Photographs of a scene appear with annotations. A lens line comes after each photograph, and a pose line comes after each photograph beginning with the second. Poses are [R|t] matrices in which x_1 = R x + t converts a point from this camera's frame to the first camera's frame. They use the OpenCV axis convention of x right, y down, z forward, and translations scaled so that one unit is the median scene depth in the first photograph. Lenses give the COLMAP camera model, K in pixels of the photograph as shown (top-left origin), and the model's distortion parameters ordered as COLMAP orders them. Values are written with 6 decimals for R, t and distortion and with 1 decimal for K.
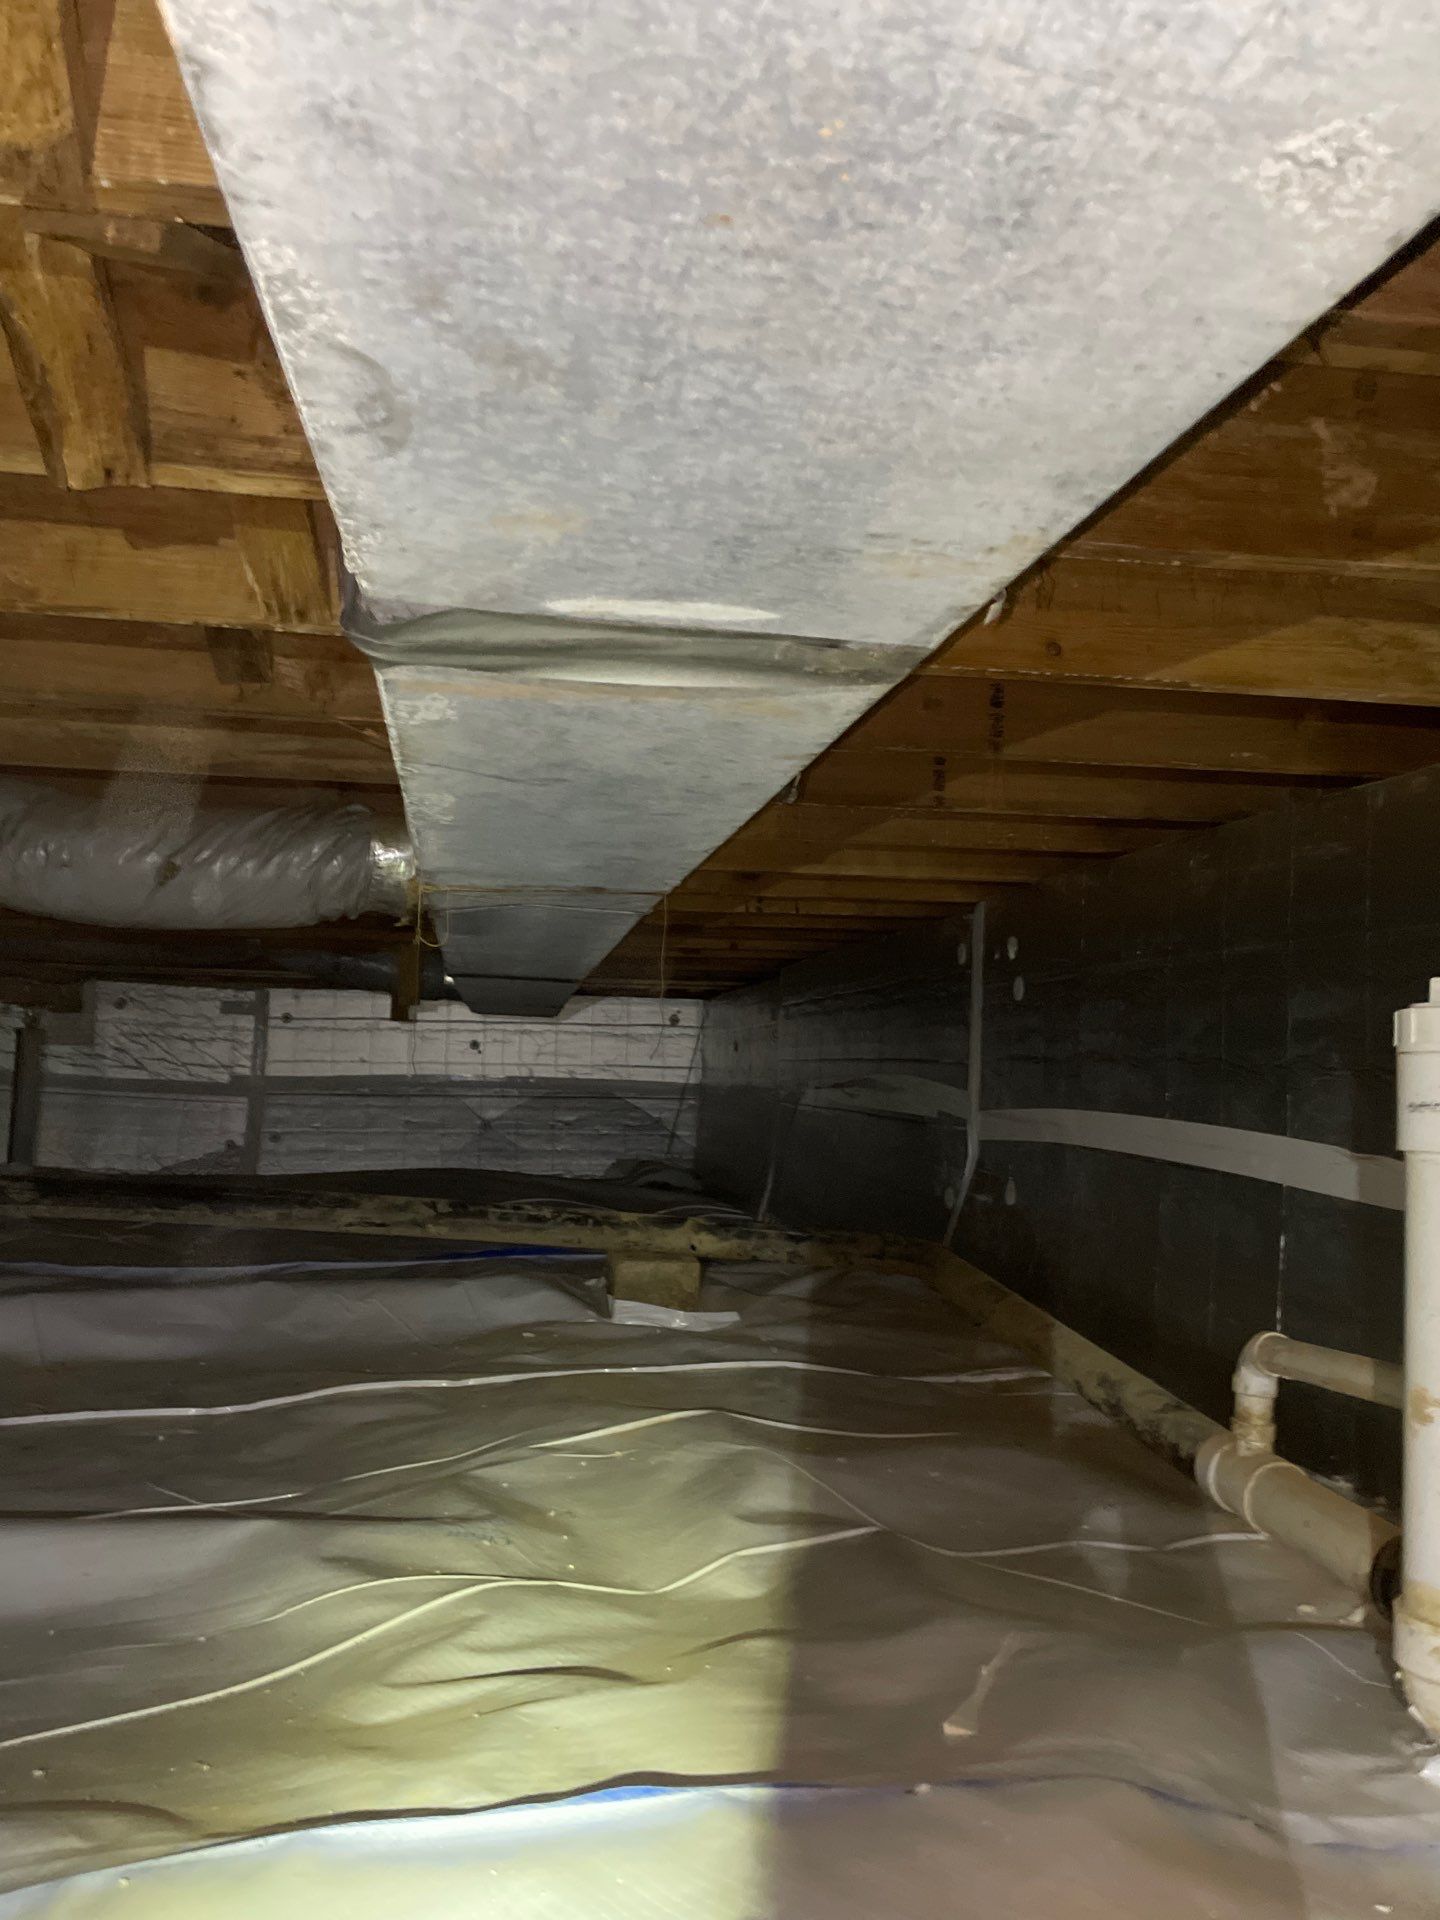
lens RADIAL K [[1072.3, 0, 720.0], [0, 1072.3, 960.0], [0, 0, 1]] dist [-0.003412, -0.018916]
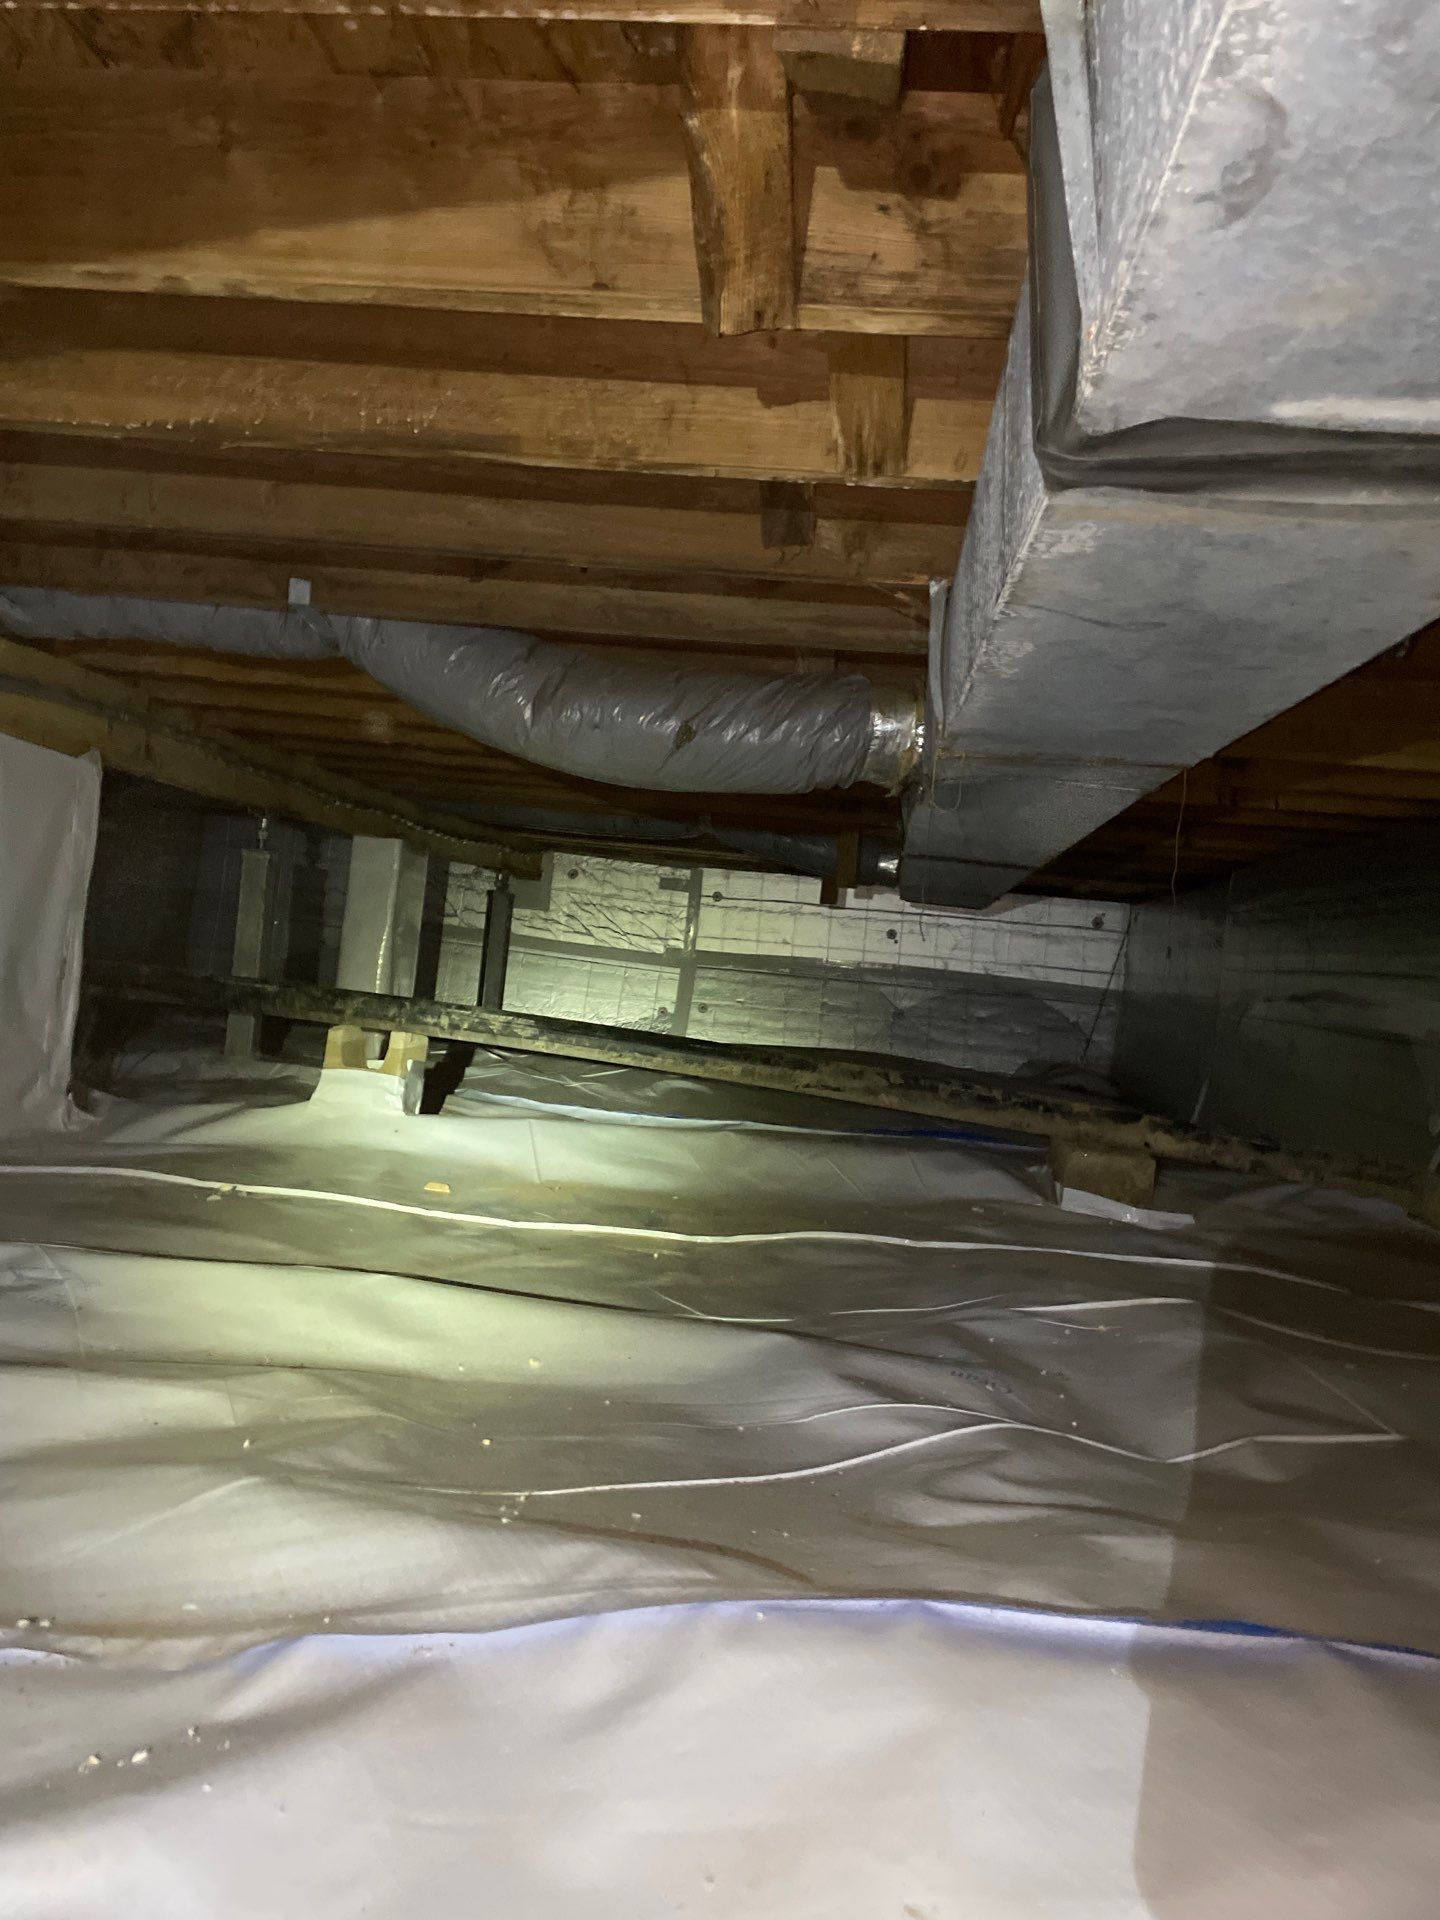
lens RADIAL K [[1072.3, 0, 720.0], [0, 1072.3, 960.0], [0, 0, 1]] dist [-0.003412, -0.018916]
pose [[0.969002, 0.069083, -0.237198, -0.184415], [-0.055424, 0.996423, 0.063786, 0.060772], [0.240756, -0.048662, 0.969365, -0.029874]]
